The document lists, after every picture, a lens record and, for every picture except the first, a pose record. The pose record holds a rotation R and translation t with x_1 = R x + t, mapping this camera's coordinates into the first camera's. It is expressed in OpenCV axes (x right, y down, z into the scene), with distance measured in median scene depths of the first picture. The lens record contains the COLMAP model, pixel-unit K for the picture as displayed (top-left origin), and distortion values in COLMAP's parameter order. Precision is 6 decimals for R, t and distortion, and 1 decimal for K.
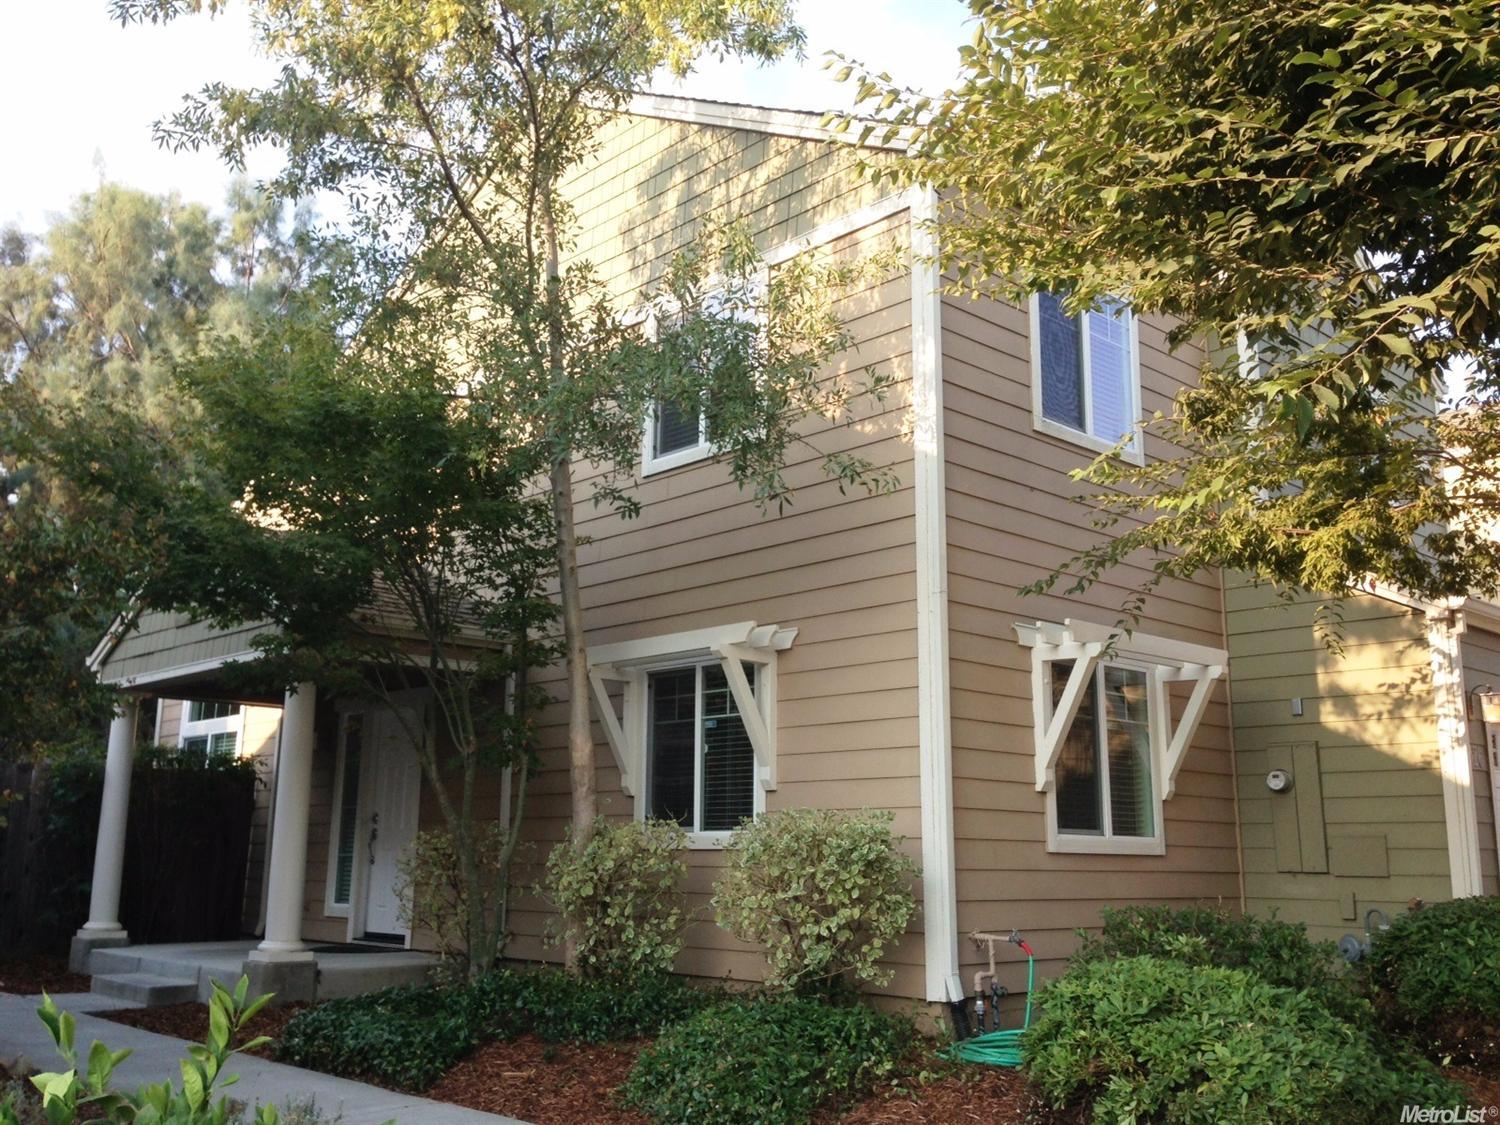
lens RADIAL K [[1373.0, 0, 750.0], [0, 1373.0, 562.5], [0, 0, 1]] dist [0.111112, -0.168493]
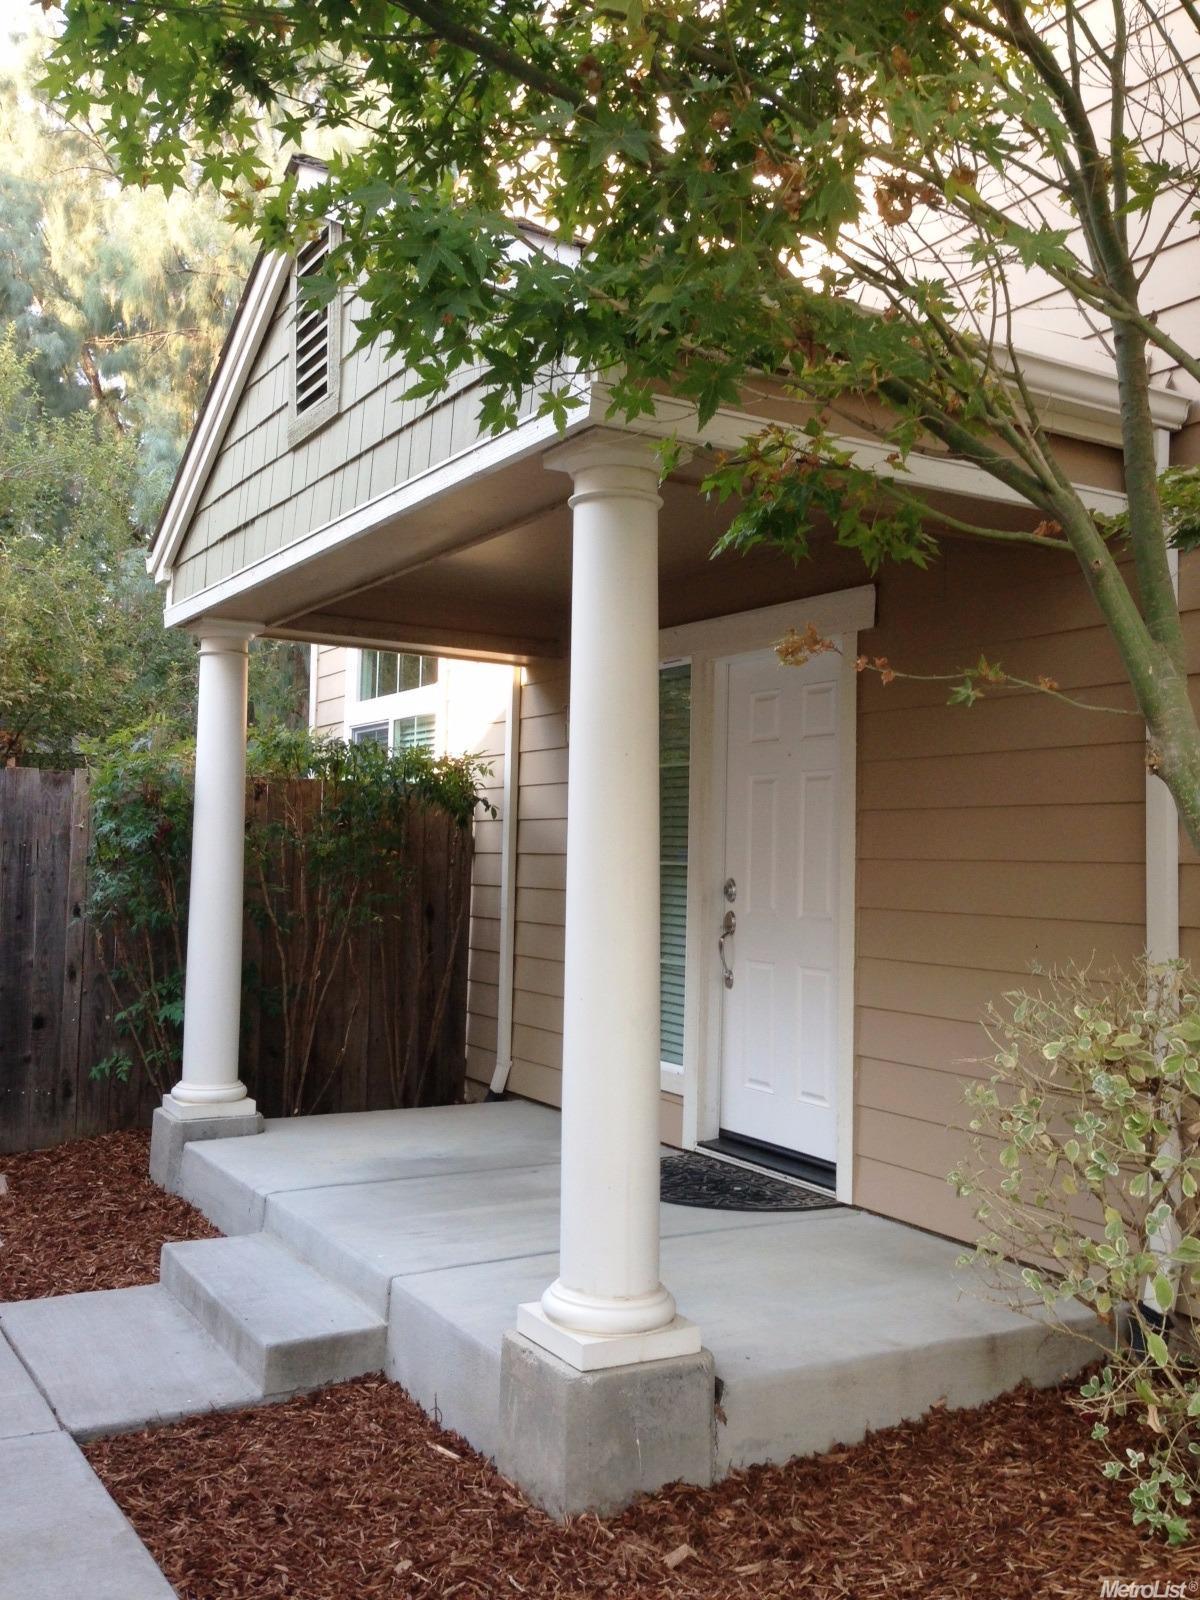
lens RADIAL K [[1461.9, 0, 600.0], [0, 1461.9, 800.0], [0, 0, 1]] dist [0.063905, 0.014571]
pose [[0.973049, 0.004915, -0.230548, -0.269431], [0.032706, 0.986725, 0.159075, 0.102627], [0.228269, -0.162328, 0.959970, 0.710366]]
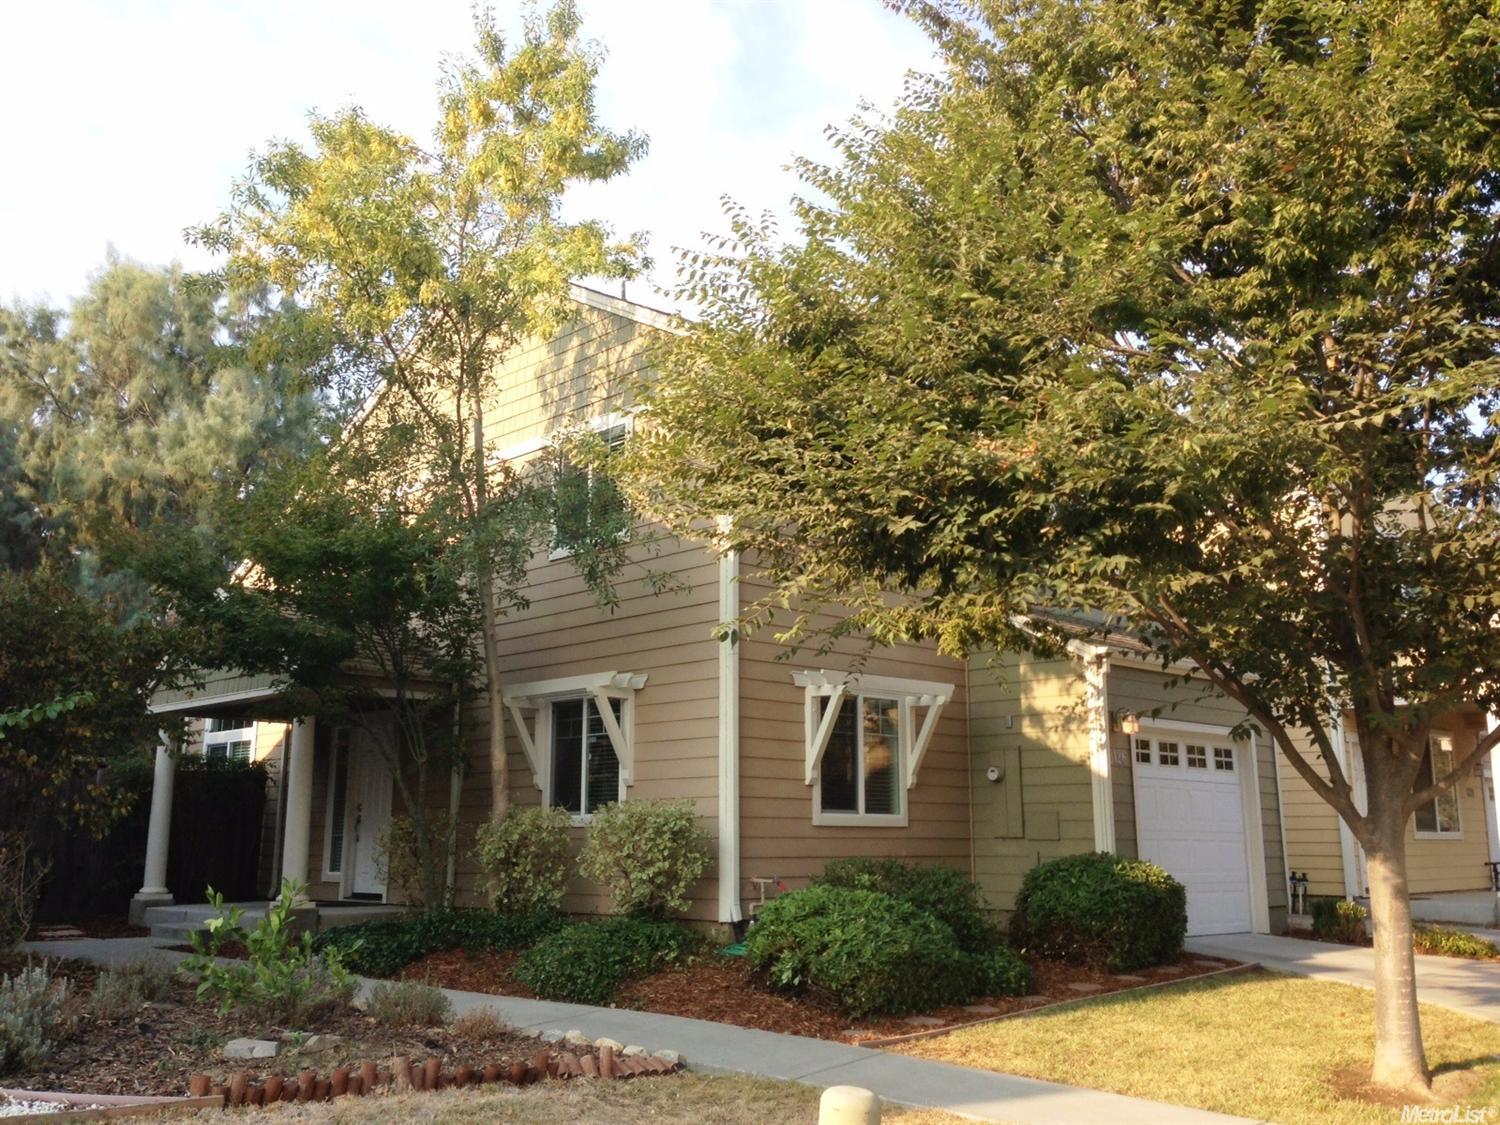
lens RADIAL K [[1370.5, 0, 750.0], [0, 1370.5, 562.5], [0, 0, 1]] dist [0.063905, 0.014571]
pose [[0.999921, -0.007577, 0.009983, 0.123387], [0.007481, 0.999925, 0.009649, -0.080243], [-0.010055, -0.009574, 0.999904, -0.432279]]
